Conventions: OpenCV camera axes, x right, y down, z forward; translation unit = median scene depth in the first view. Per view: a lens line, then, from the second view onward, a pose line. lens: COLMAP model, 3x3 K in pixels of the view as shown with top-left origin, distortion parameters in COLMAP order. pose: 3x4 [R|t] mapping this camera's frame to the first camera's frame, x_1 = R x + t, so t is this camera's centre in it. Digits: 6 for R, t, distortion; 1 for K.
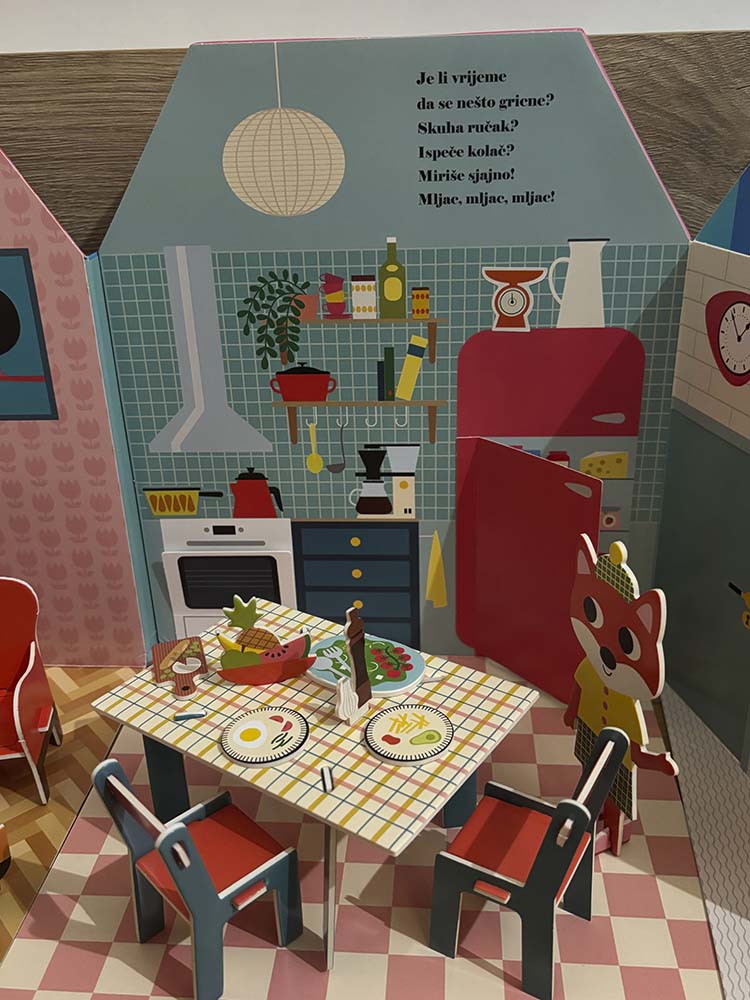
lens RADIAL K [[898.2, 0, 375.0], [0, 898.2, 500.0], [0, 0, 1]] dist [0.086241, -0.254006]
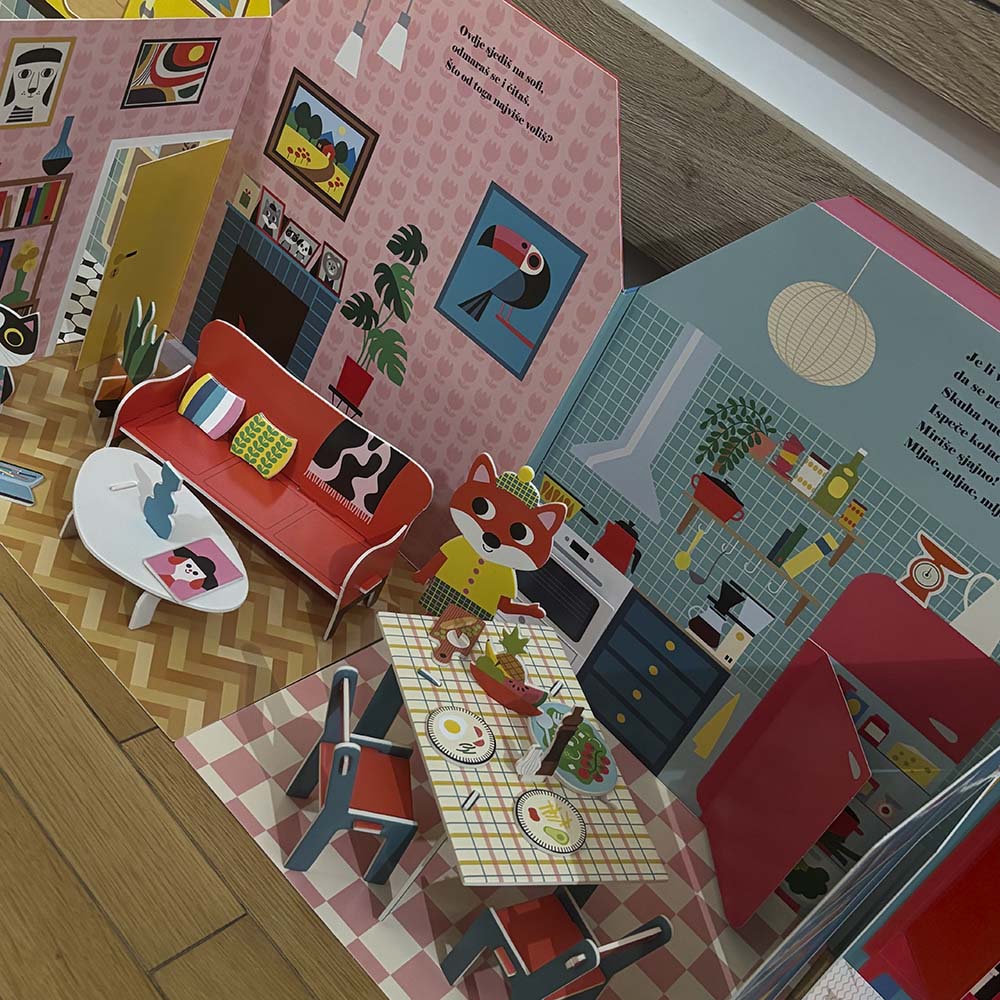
lens RADIAL K [[1272.7, 0, 499.2], [0, 1272.7, 421.4], [0, 0, 1]] dist [0.237192, -0.964088]
pose [[0.726667, 0.616487, -0.303147, 0.144072], [-0.611701, 0.781478, 0.122939, -0.251005], [0.312693, 0.096099, 0.944980, -0.518459]]
